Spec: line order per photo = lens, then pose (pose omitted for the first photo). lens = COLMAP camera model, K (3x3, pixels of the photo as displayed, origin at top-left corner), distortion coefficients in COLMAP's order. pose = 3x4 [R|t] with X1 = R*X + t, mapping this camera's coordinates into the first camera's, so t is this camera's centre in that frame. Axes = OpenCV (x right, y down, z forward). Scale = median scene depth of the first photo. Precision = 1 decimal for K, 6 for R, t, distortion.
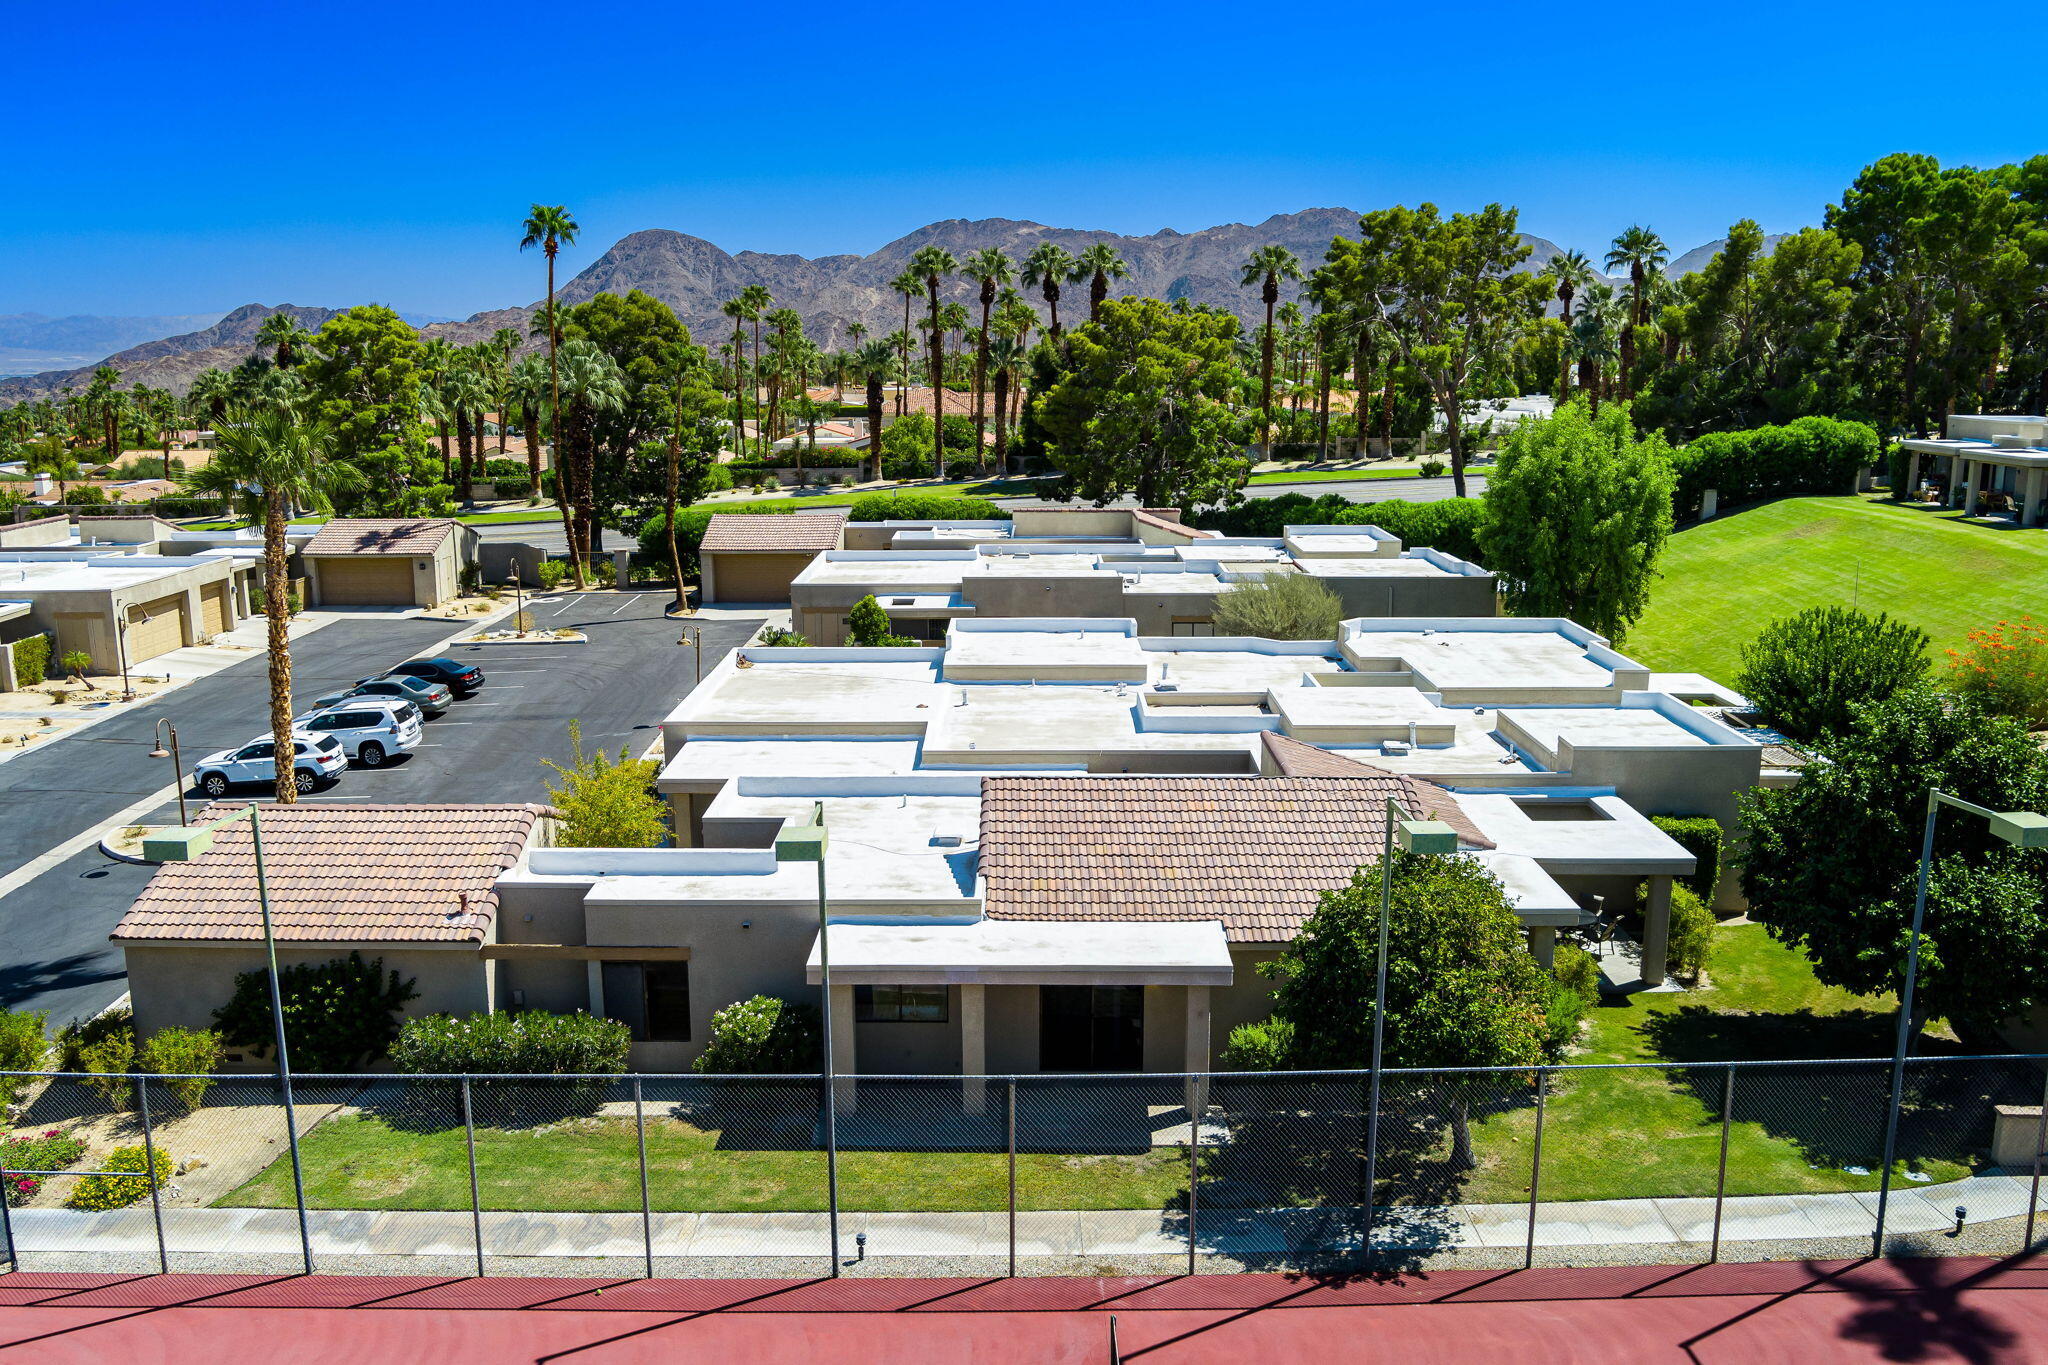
lens RADIAL K [[1659.2, 0, 1024.0], [0, 1659.2, 682.5], [0, 0, 1]] dist [-0.083938, 0.042121]
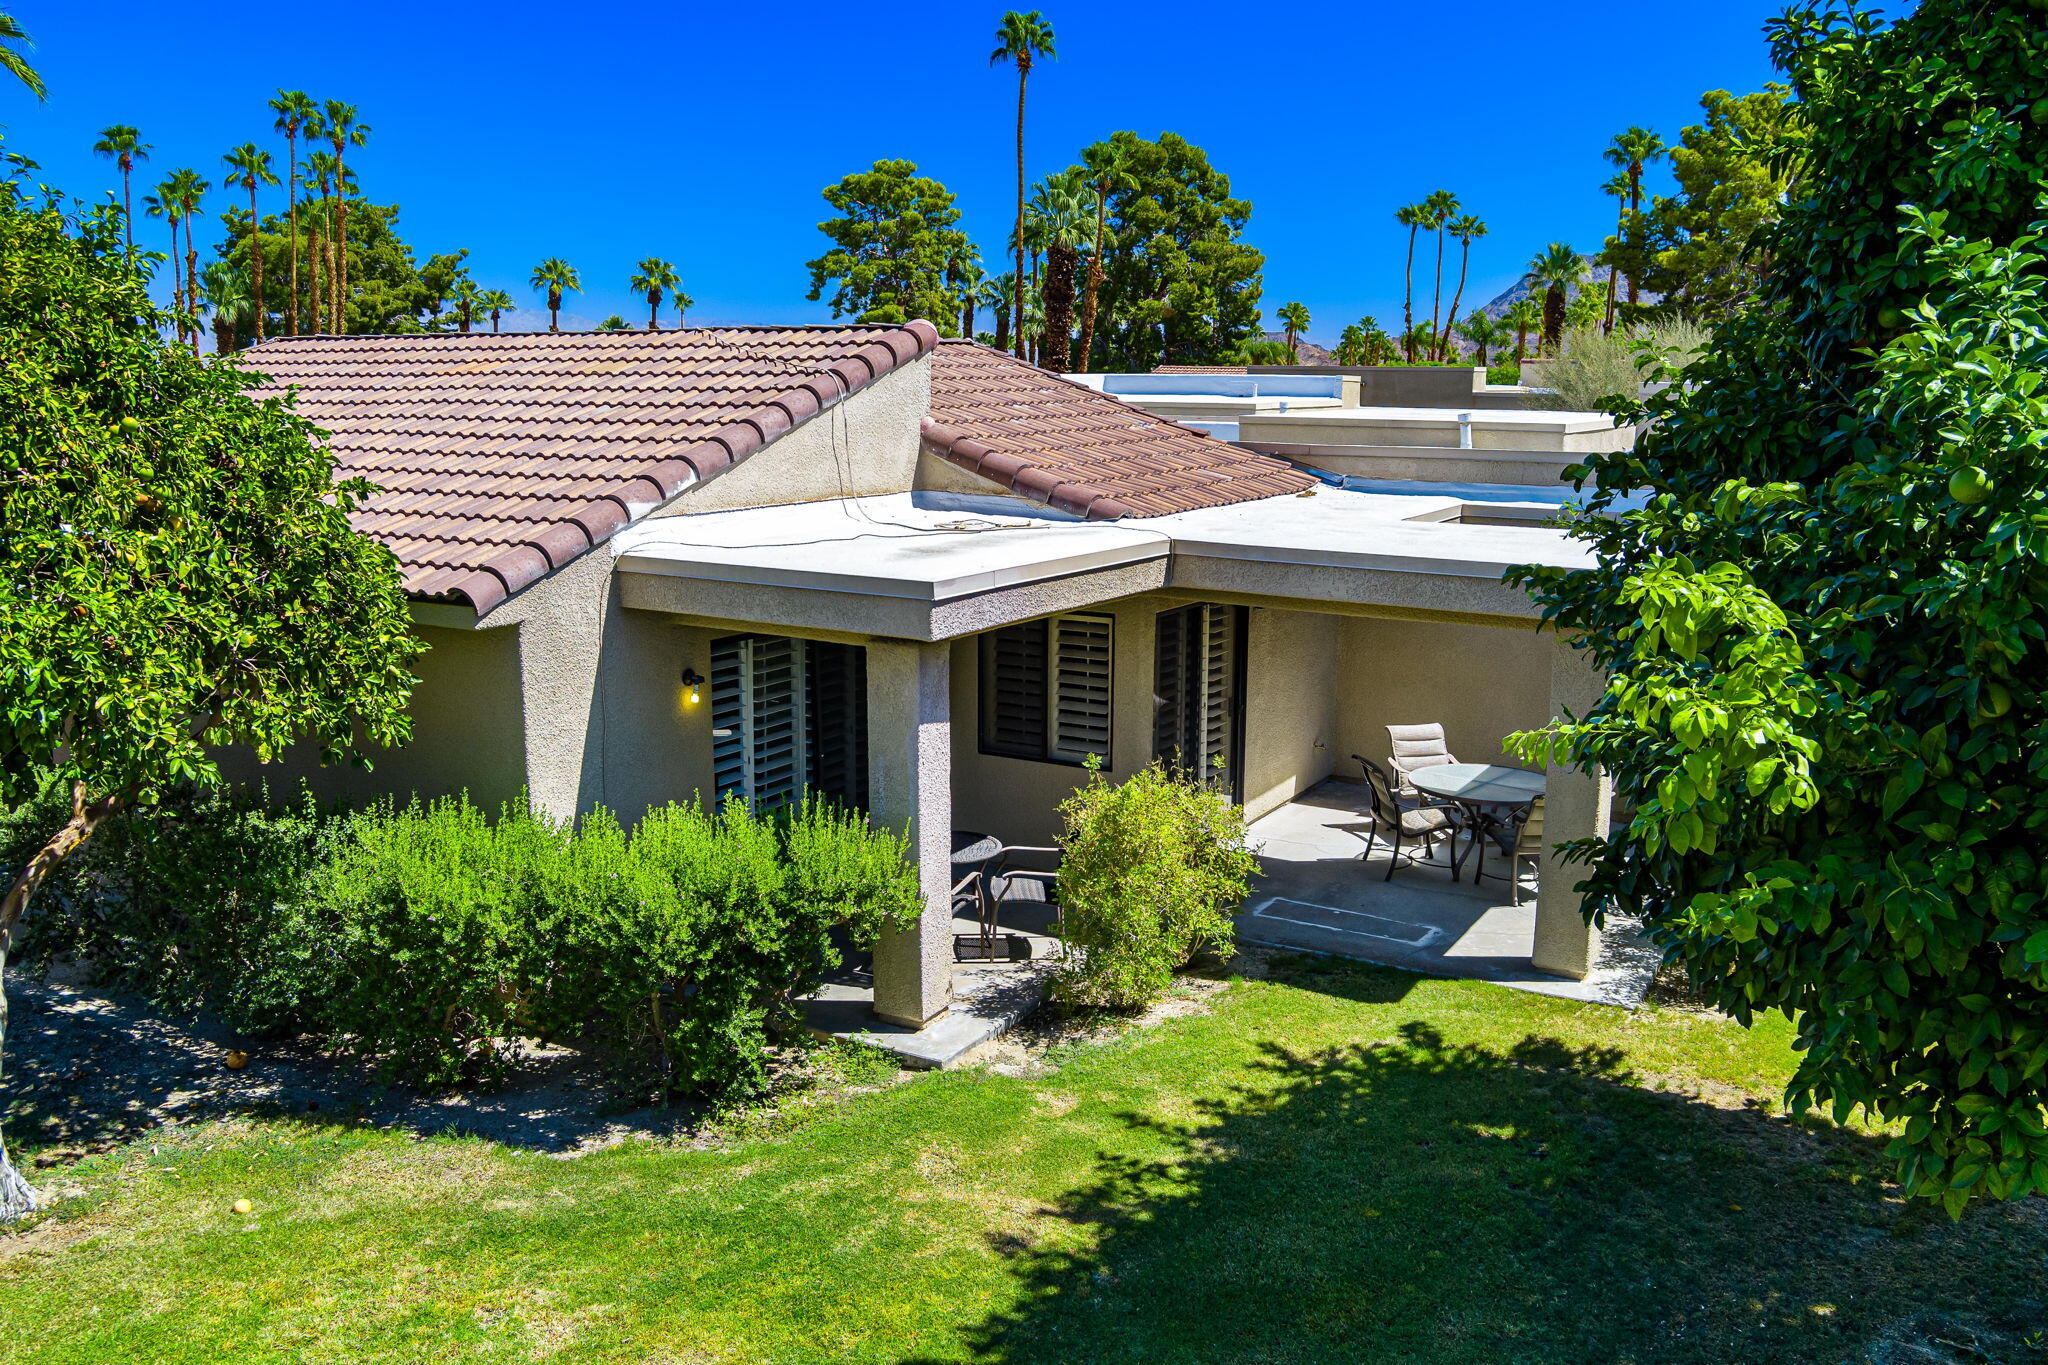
lens RADIAL K [[1659.2, 0, 1024.0], [0, 1659.2, 682.5], [0, 0, 1]] dist [-0.083938, 0.042121]
pose [[0.860152, 0.098416, -0.500452, 0.168191], [-0.107536, 0.994144, 0.010674, 0.049532], [0.498572, 0.044636, 0.865698, 0.242625]]
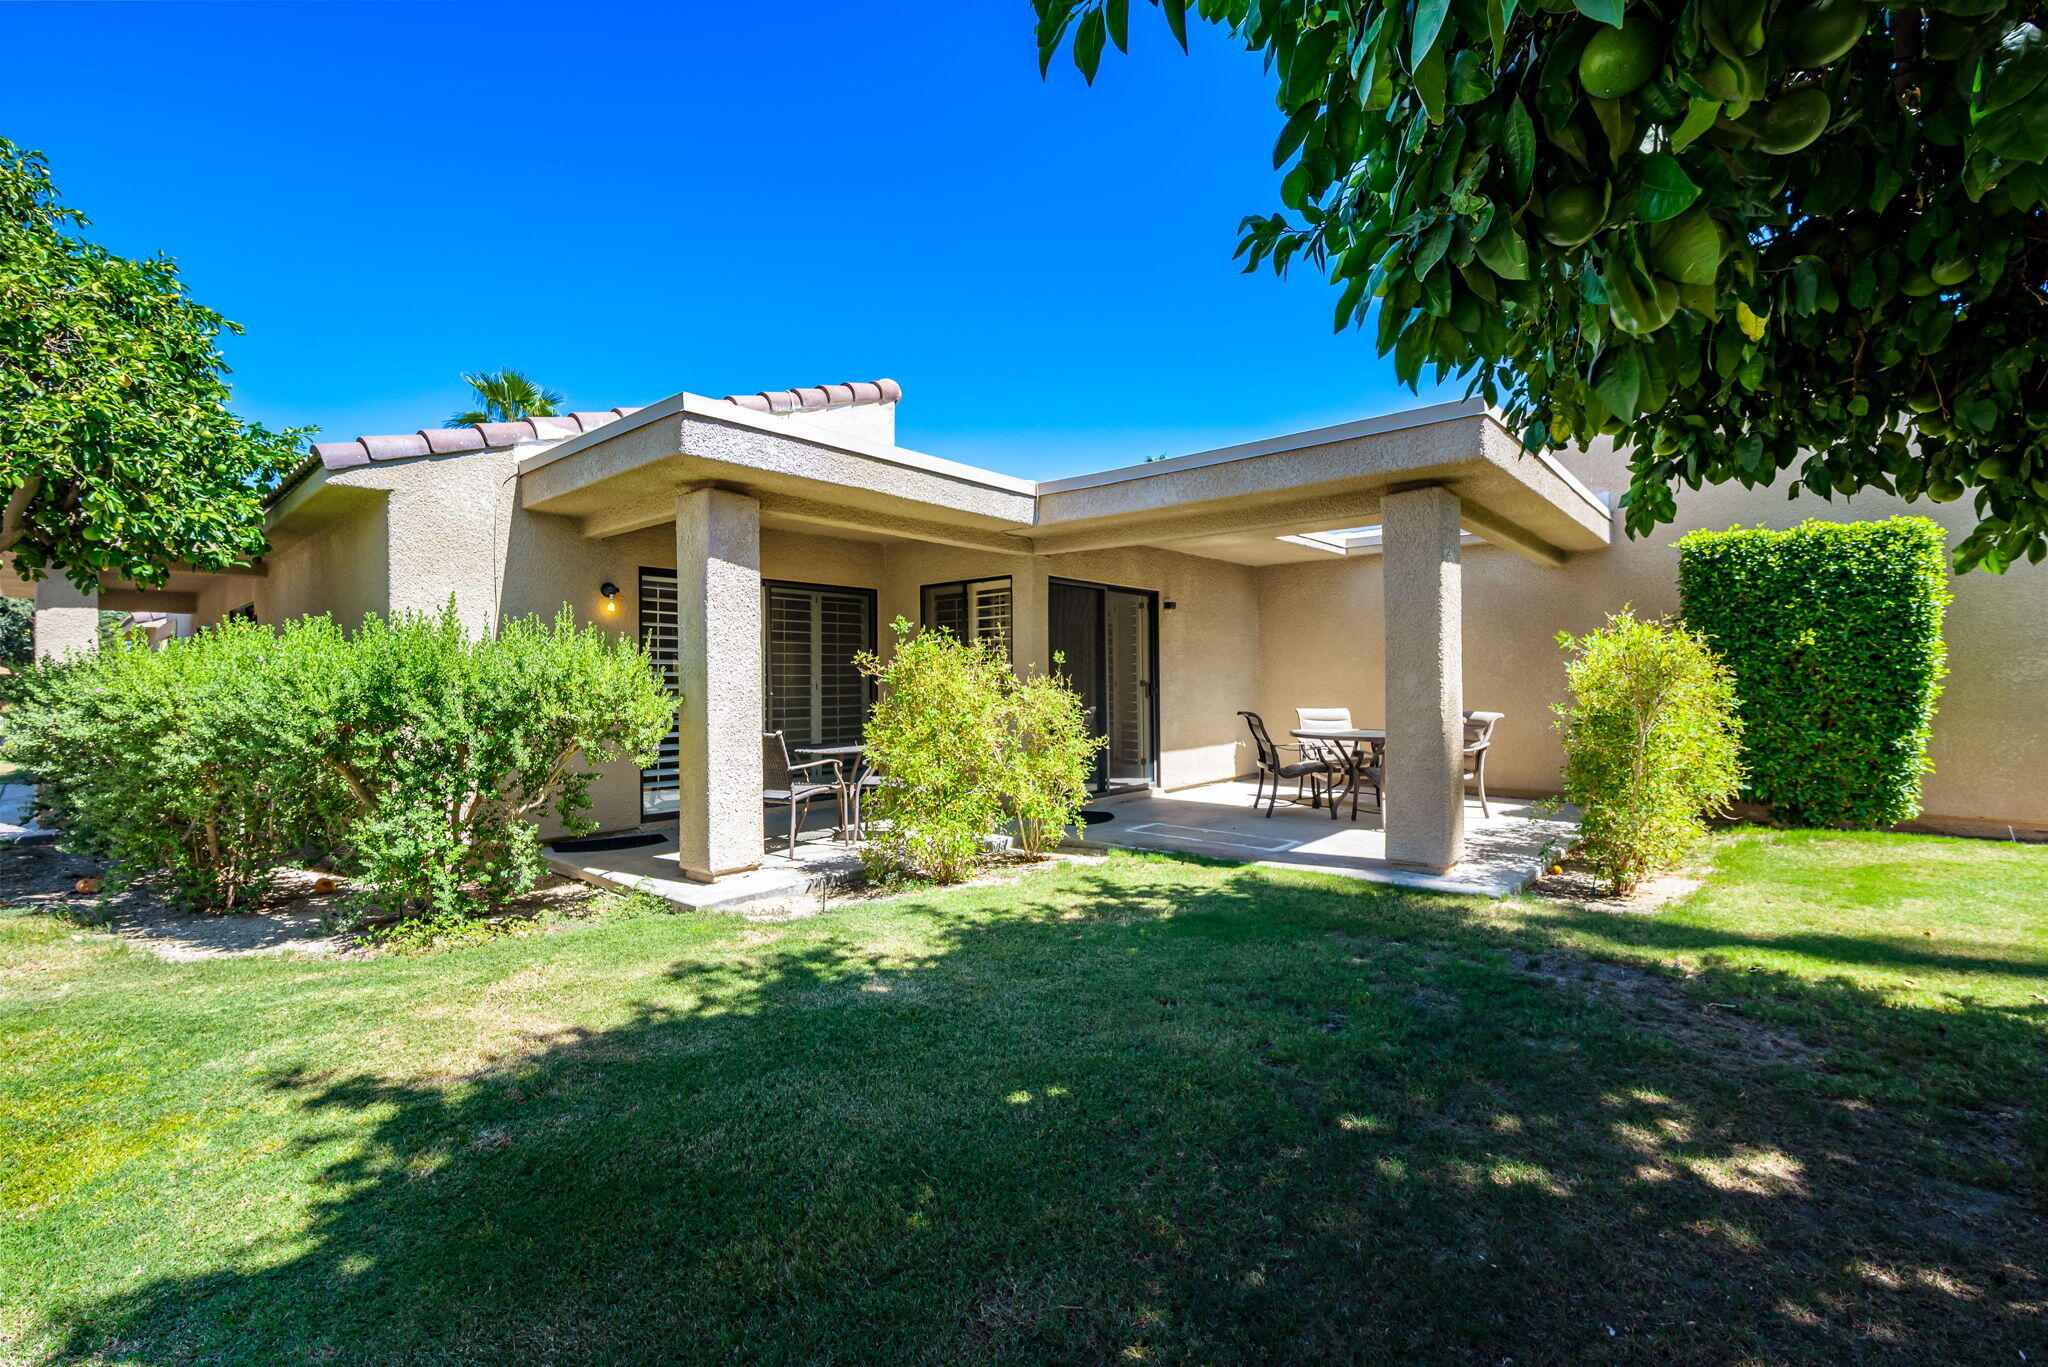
lens RADIAL K [[881.8, 0, 1024.0], [0, 881.8, 683.5], [0, 0, 1]] dist [-0.001812, -0.000005]
pose [[0.750876, -0.006540, -0.660411, 0.163109], [-0.126113, 0.980131, -0.153095, 0.068295], [0.648290, 0.198242, 0.735132, 0.305209]]
